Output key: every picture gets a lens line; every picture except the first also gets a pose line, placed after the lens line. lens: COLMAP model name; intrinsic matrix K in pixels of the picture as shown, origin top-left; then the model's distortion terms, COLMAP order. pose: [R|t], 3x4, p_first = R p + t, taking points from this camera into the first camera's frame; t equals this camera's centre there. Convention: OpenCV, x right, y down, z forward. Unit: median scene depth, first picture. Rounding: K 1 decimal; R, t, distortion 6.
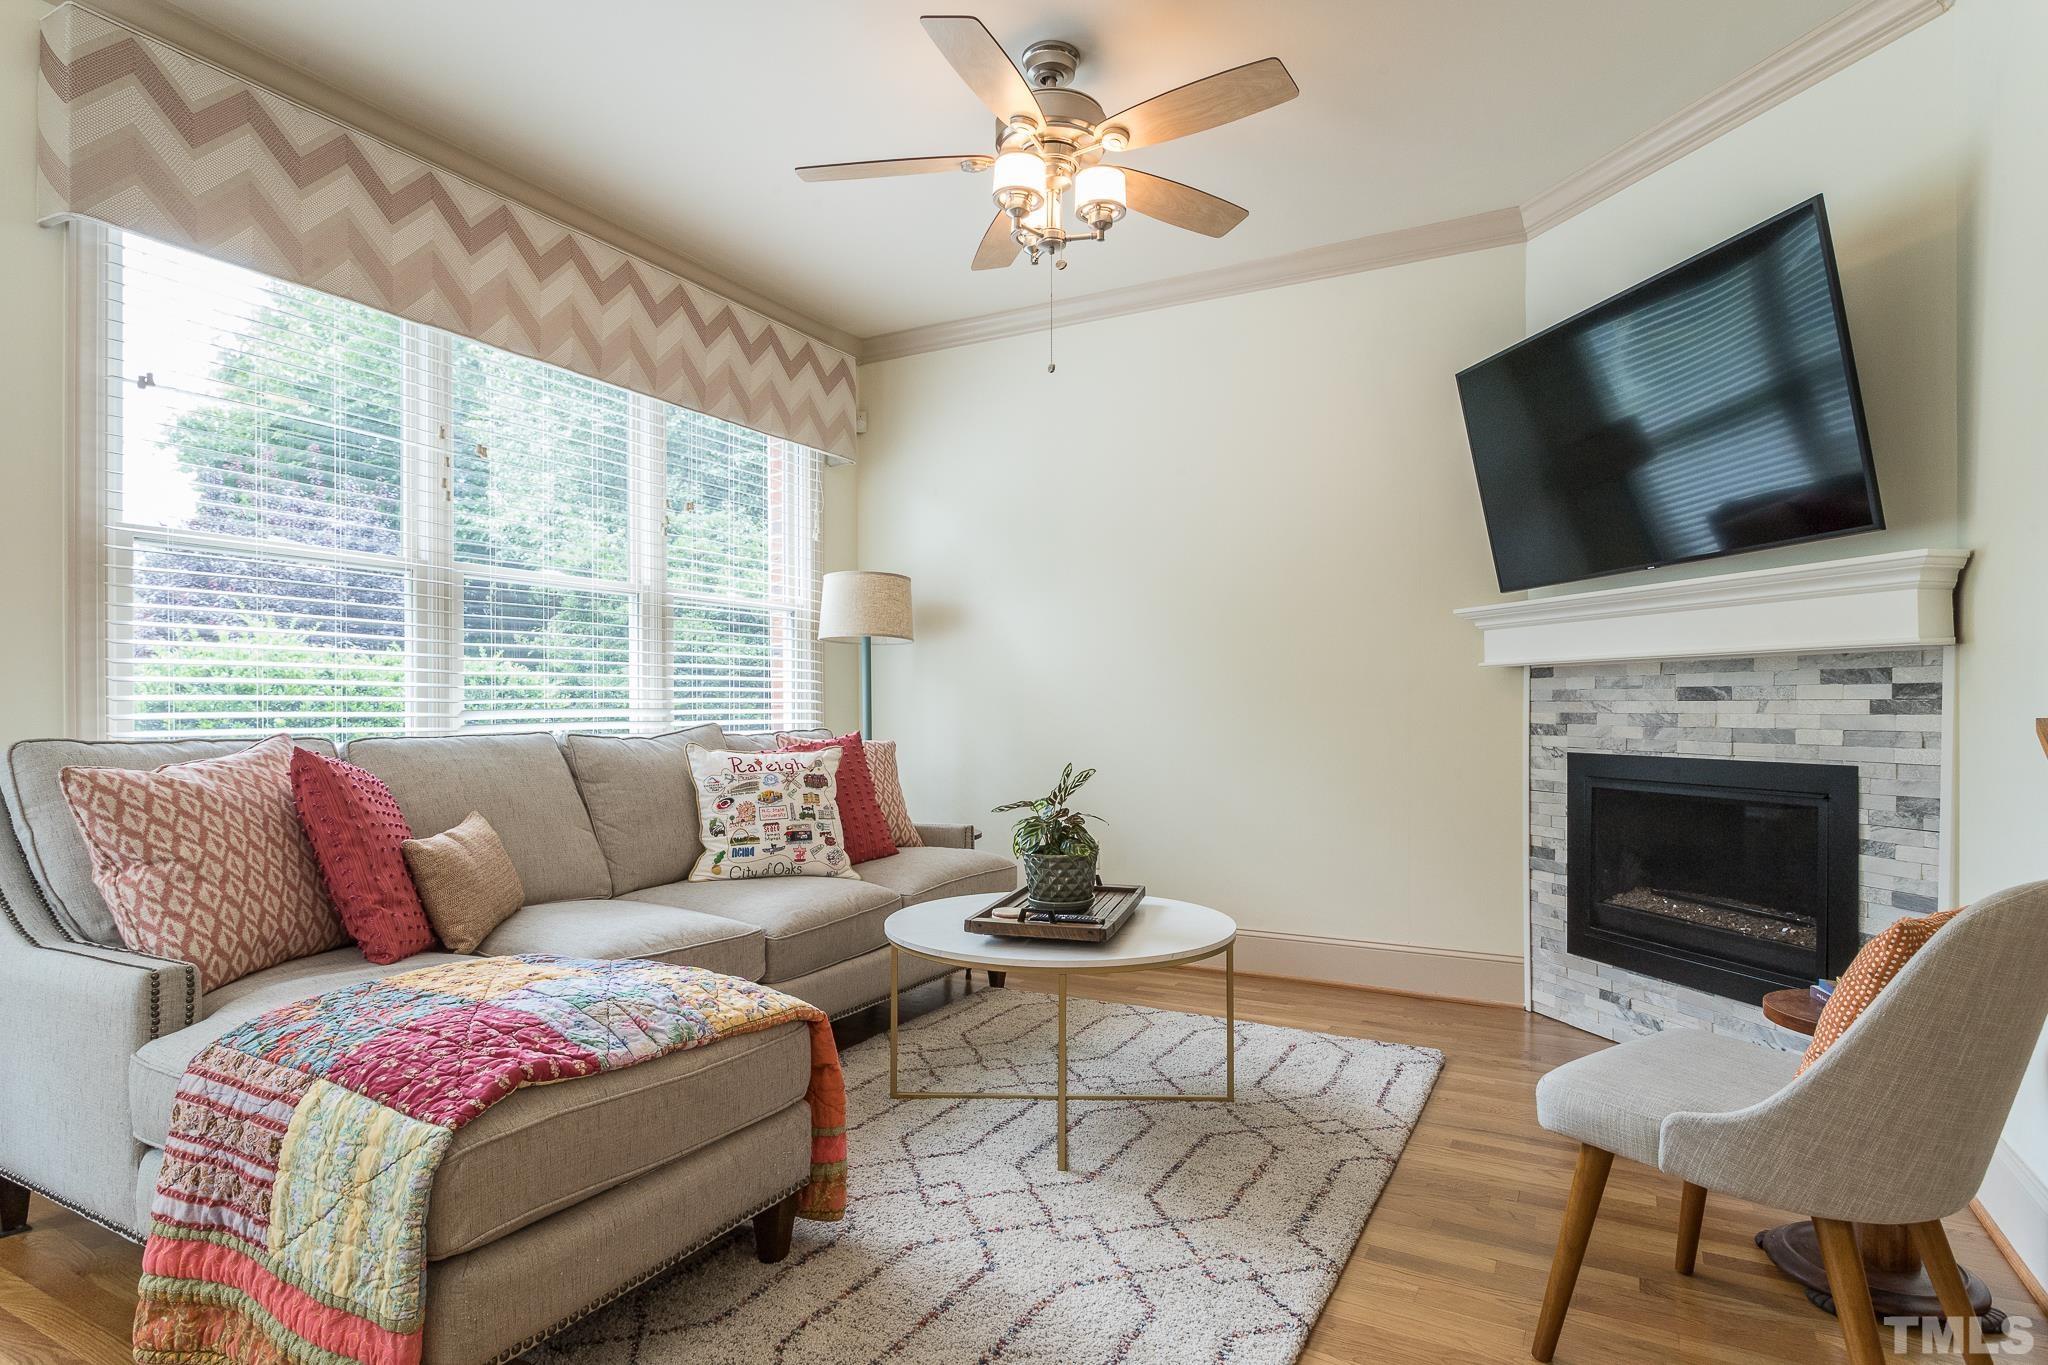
lens RADIAL K [[1091.2, 0, 1027.6], [0, 1091.2, 709.0], [0, 0, 1]] dist [0.001491, 0.000690]
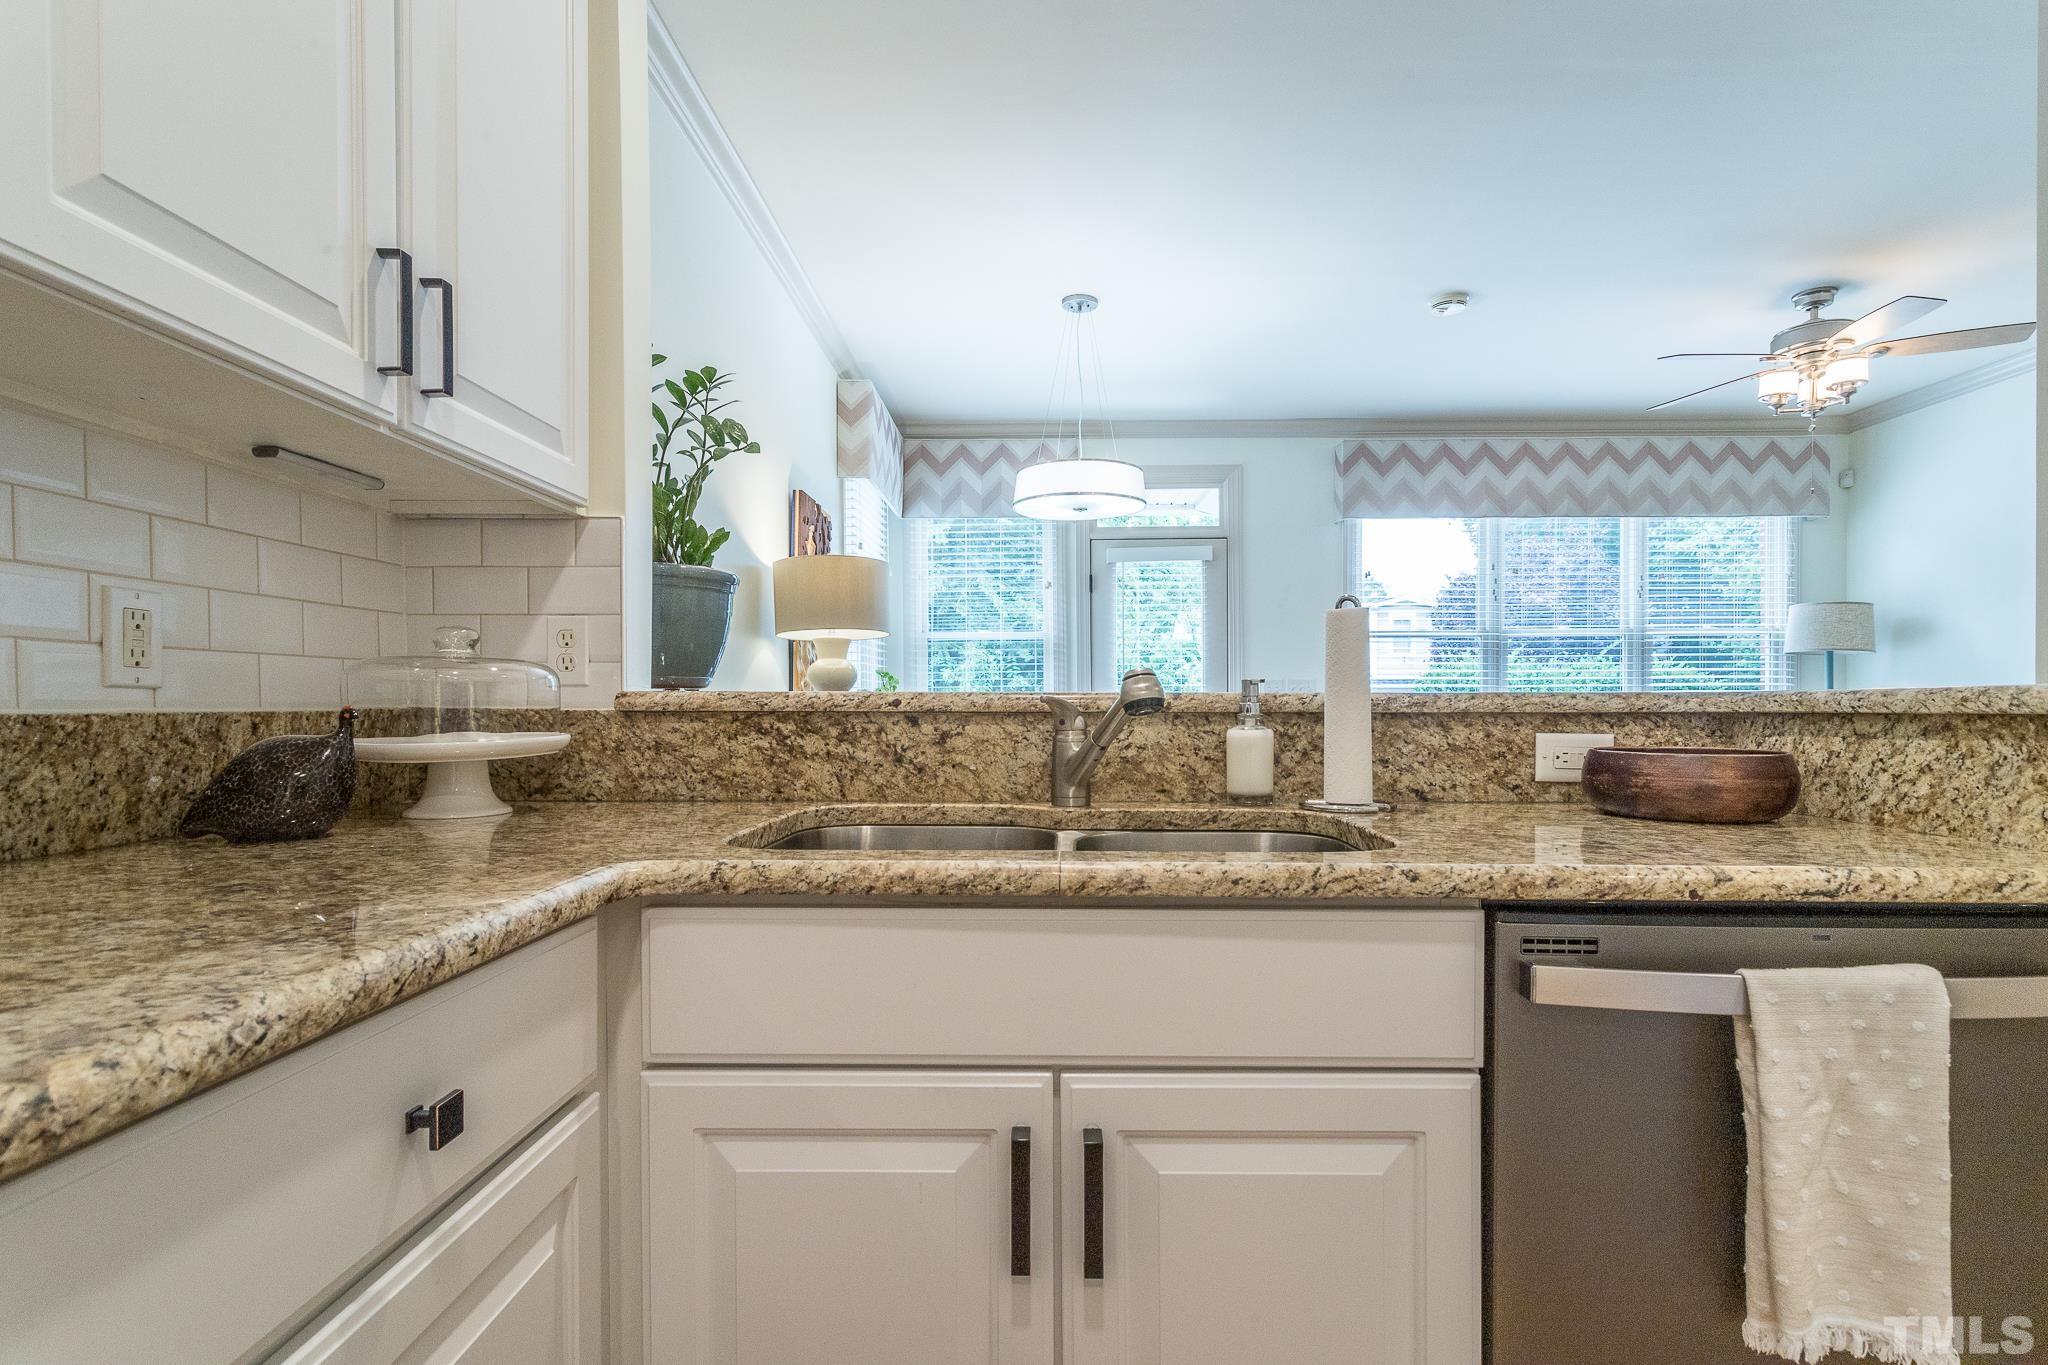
lens RADIAL K [[1002.5, 0, 1022.5], [0, 1002.5, 713.1], [0, 0, 1]] dist [0.005498, -0.000270]
pose [[0.464822, 0.006475, -0.885381, 0.757743], [0.001634, 0.999965, 0.008171, -0.003835], [0.885403, -0.005245, 0.464795, -0.676220]]
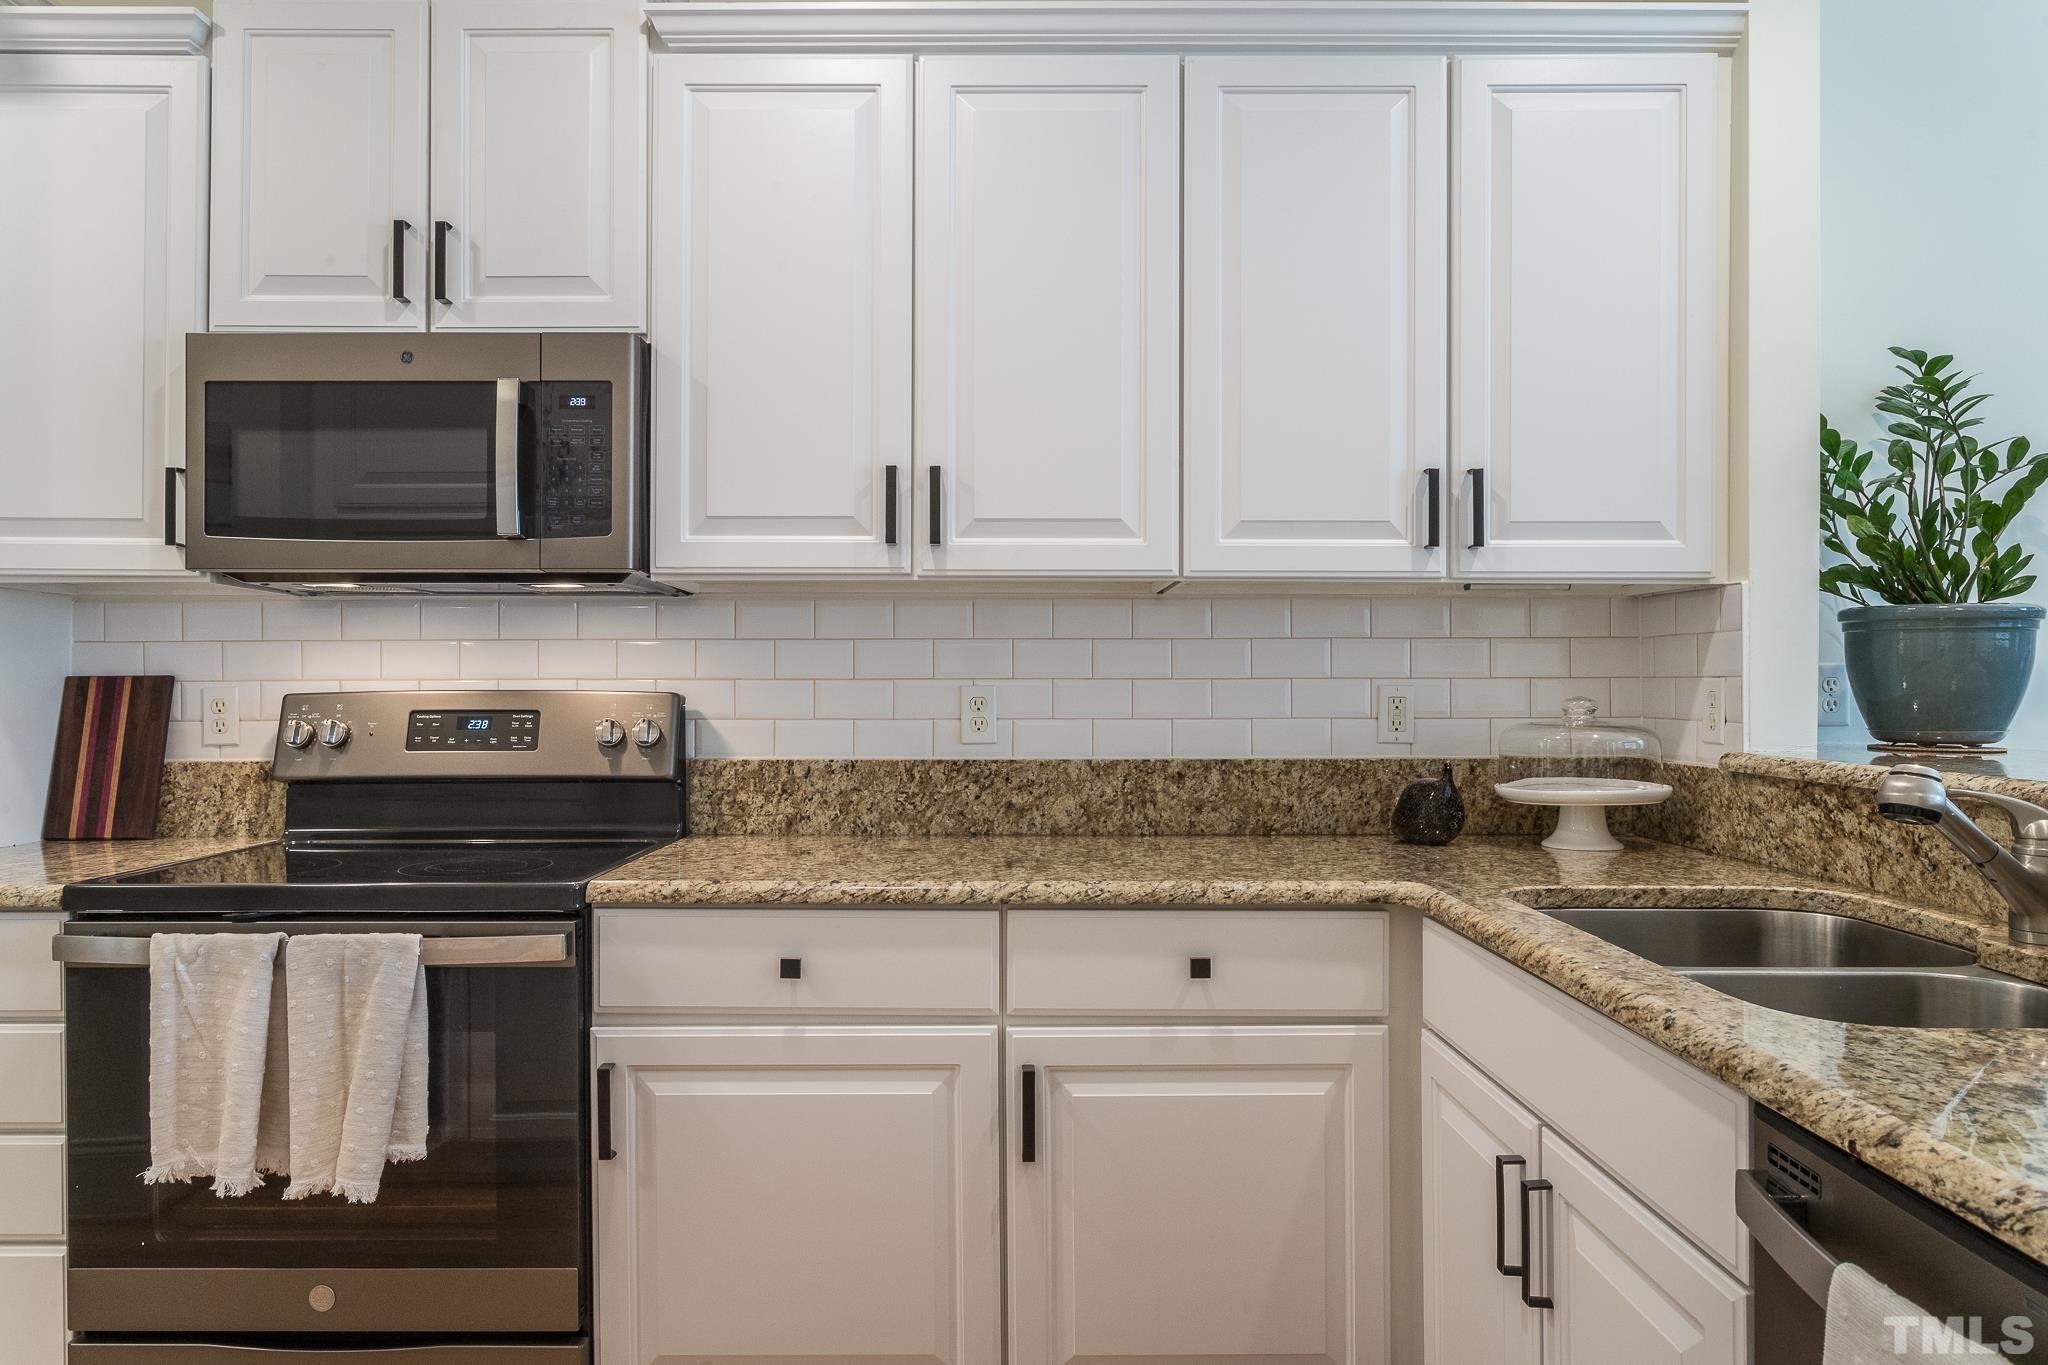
lens RADIAL K [[1321.8, 0, 1024.0], [0, 1321.8, 682.5], [0, 0, 1]] dist [0.002032, -0.000198]
pose [[-0.875229, -0.002214, -0.483703, 0.886436], [-0.000142, 0.999991, -0.004320, -0.047848], [0.483708, -0.003712, -0.875221, -0.150196]]
